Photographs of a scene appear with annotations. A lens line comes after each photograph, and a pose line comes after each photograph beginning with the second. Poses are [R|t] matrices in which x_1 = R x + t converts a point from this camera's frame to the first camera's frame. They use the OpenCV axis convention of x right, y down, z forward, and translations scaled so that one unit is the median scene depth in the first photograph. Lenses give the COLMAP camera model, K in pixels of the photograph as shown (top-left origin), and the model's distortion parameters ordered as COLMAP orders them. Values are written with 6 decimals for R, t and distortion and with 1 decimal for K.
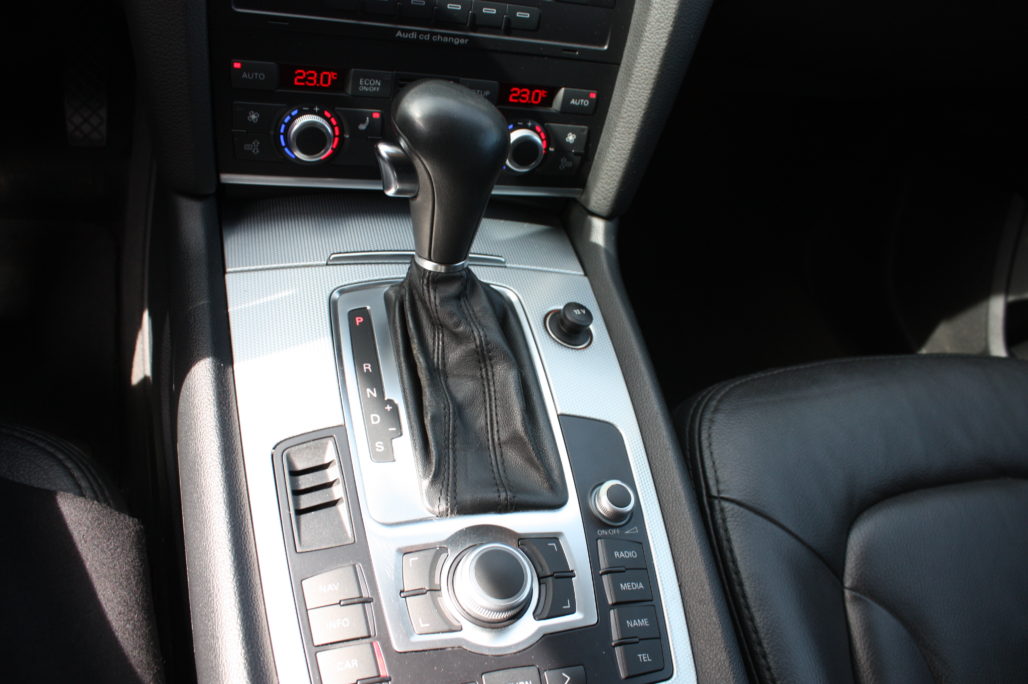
lens RADIAL K [[858.5, 0, 530.1], [0, 858.5, 346.7], [0, 0, 1]] dist [-0.165319, 0.151024]
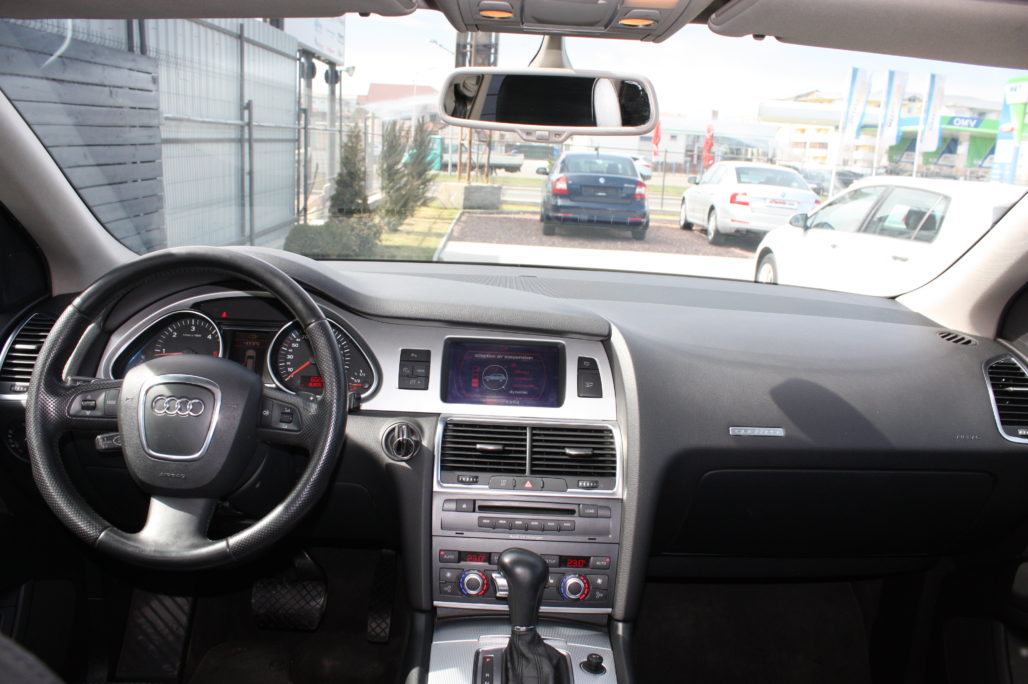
lens RADIAL K [[858.5, 0, 530.1], [0, 858.5, 346.7], [0, 0, 1]] dist [-0.165319, 0.151024]
pose [[0.950824, -0.167384, -0.260607, 0.527977], [-0.035573, 0.776814, -0.628724, 0.617546], [0.307681, 0.607077, 0.732659, -0.902128]]
